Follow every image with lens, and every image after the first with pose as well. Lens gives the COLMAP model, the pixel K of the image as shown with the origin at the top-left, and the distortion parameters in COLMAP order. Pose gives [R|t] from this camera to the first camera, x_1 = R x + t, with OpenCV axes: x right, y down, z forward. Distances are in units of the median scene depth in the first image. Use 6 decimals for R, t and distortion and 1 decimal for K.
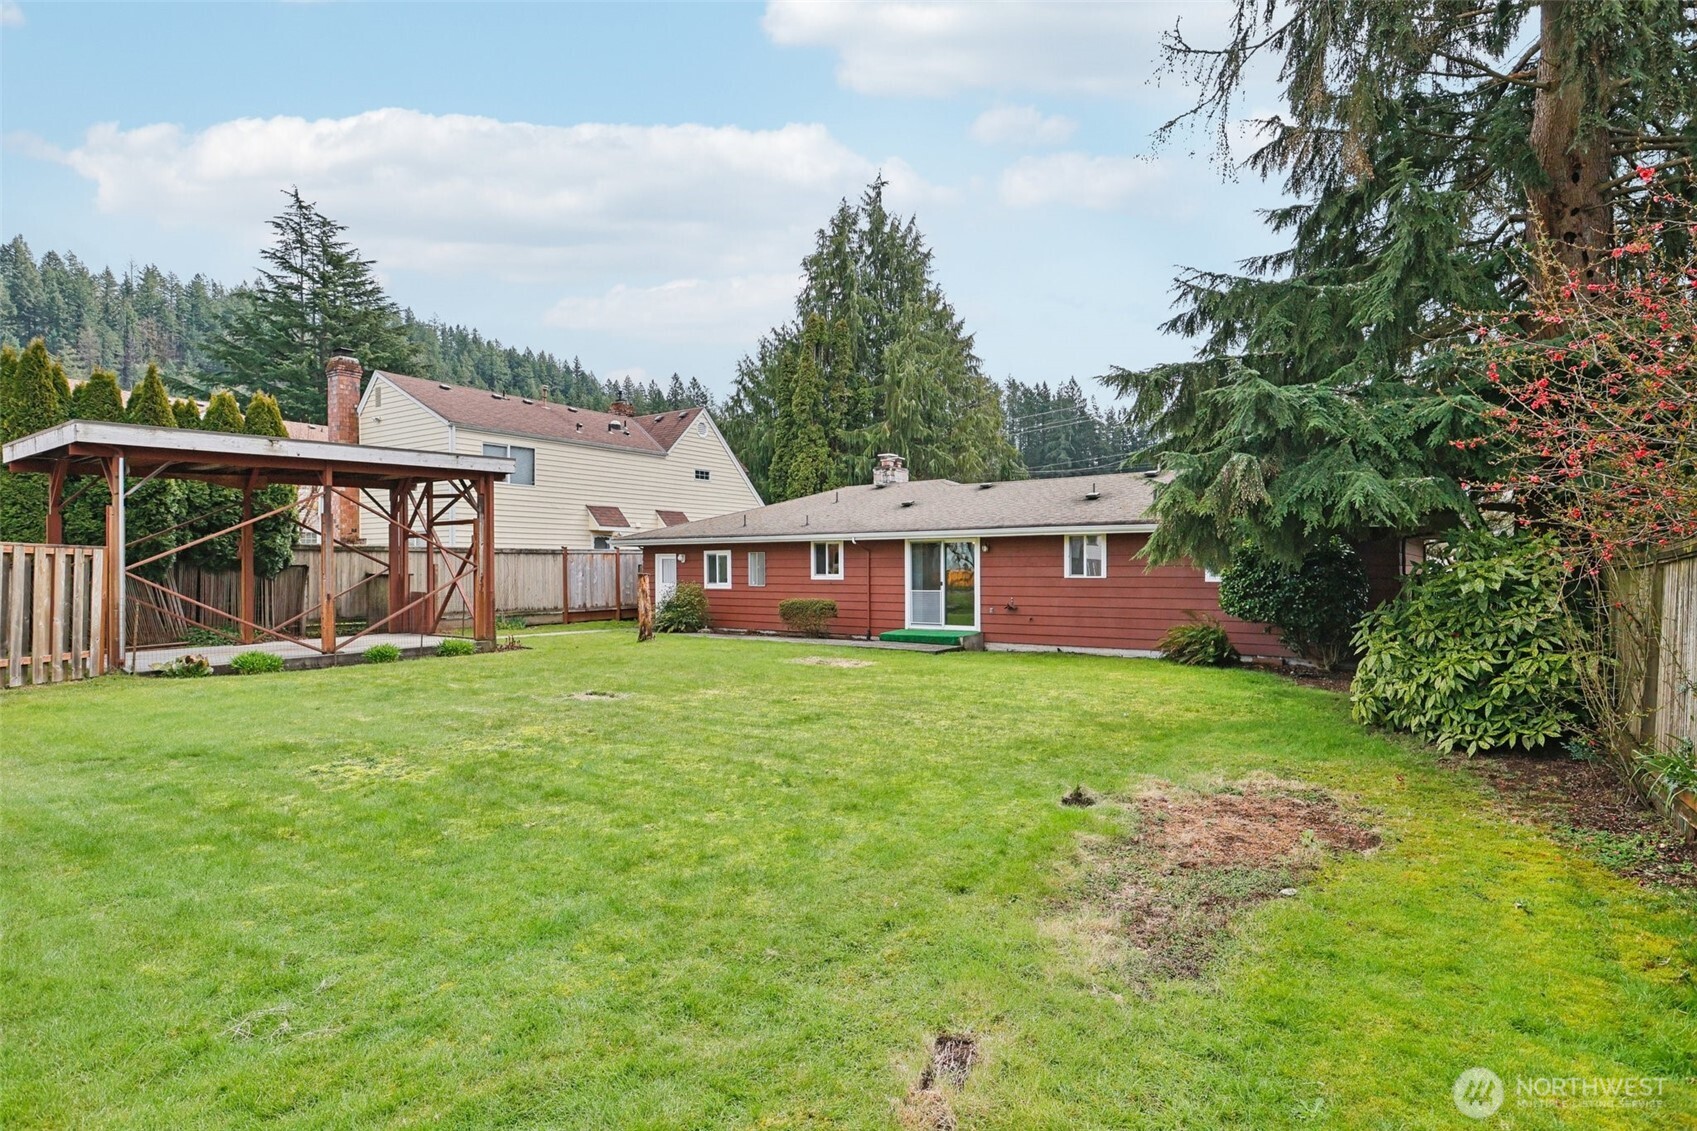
lens RADIAL K [[839.5, 0, 848.5], [0, 839.5, 565.5], [0, 0, 1]] dist [-0.009584, 0.000317]
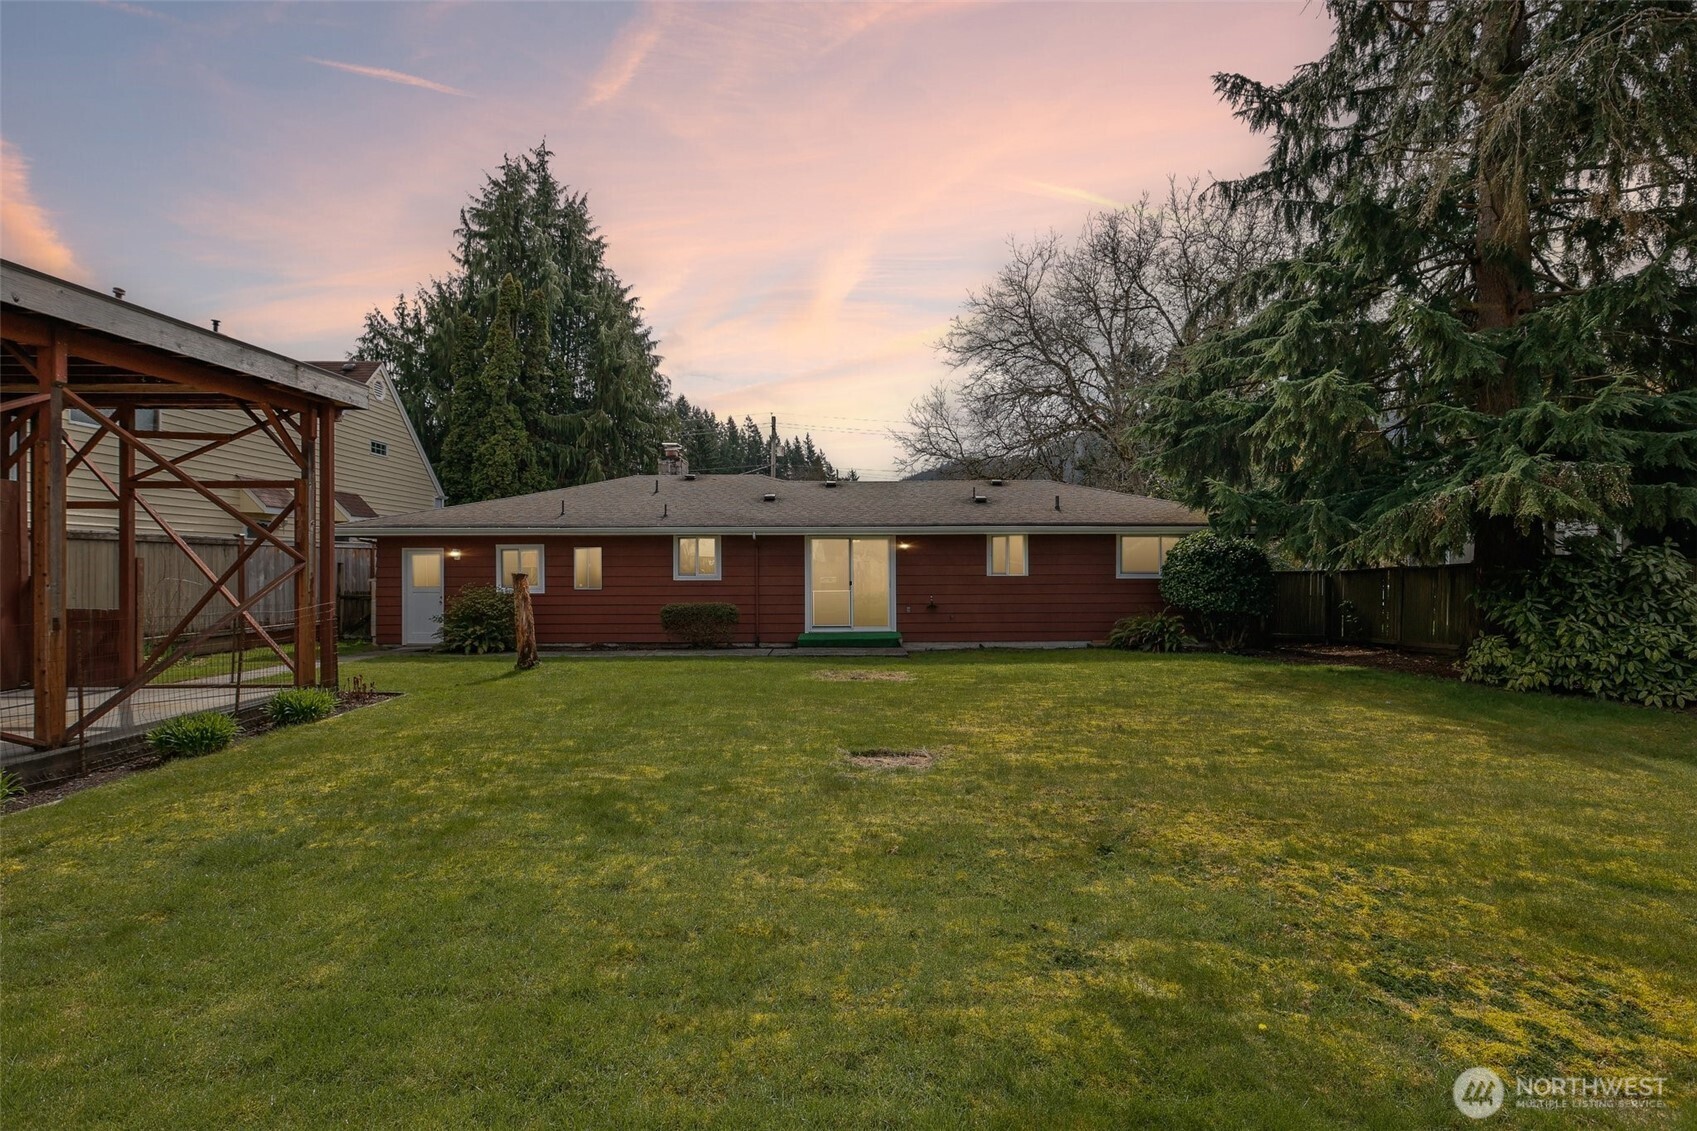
lens RADIAL K [[747.7, 0, 848.5], [0, 747.7, 565.5], [0, 0, 1]] dist [0.001655, 0.000259]
pose [[0.811155, 0.003367, 0.584821, -0.226262], [-0.001517, 0.999992, -0.003654, 0.002479], [-0.584829, 0.002077, 0.811154, 0.182637]]
